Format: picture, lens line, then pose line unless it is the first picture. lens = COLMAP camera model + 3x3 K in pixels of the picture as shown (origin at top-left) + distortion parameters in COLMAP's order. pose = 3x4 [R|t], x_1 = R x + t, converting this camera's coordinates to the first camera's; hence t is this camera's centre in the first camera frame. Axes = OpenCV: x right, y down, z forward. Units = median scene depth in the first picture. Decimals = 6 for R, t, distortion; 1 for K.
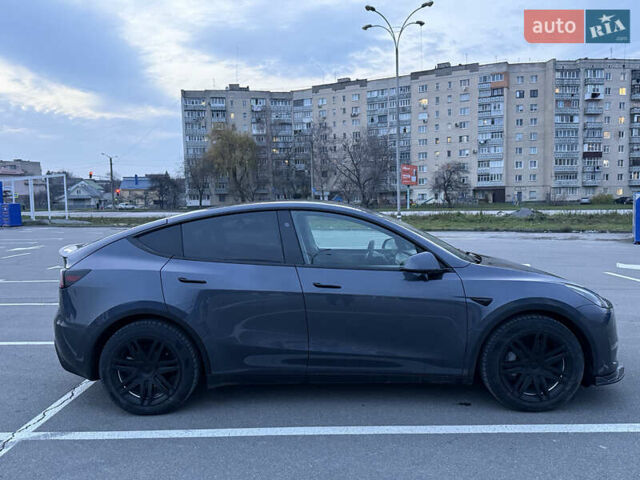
lens RADIAL K [[520.0, 0, 319.0], [0, 520.0, 242.3], [0, 0, 1]] dist [0.155987, -0.306304]
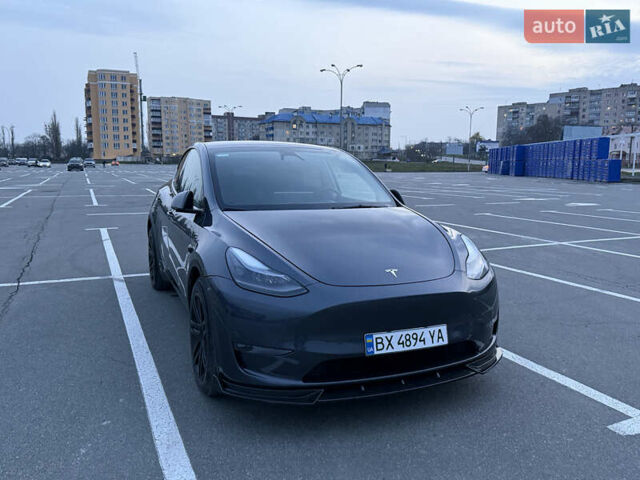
lens RADIAL K [[520.0, 0, 319.0], [0, 520.0, 242.3], [0, 0, 1]] dist [0.155987, -0.306304]
pose [[0.397459, 0.150009, -0.905275, 0.110202], [-0.079844, 0.988459, 0.128737, -0.002484], [0.914139, 0.021113, 0.404850, 0.077472]]
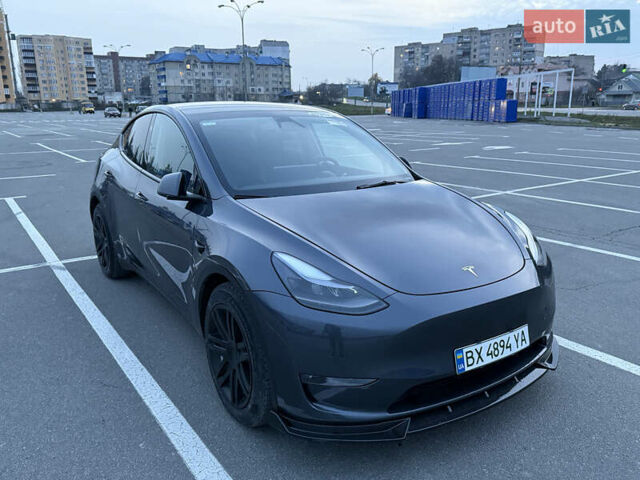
lens RADIAL K [[520.0, 0, 319.0], [0, 520.0, 242.3], [0, 0, 1]] dist [0.155987, -0.306304]
pose [[0.561145, 0.212104, -0.800080, 0.091332], [-0.056783, 0.974197, 0.218438, -0.005292], [0.825768, -0.077144, 0.558709, 0.068284]]
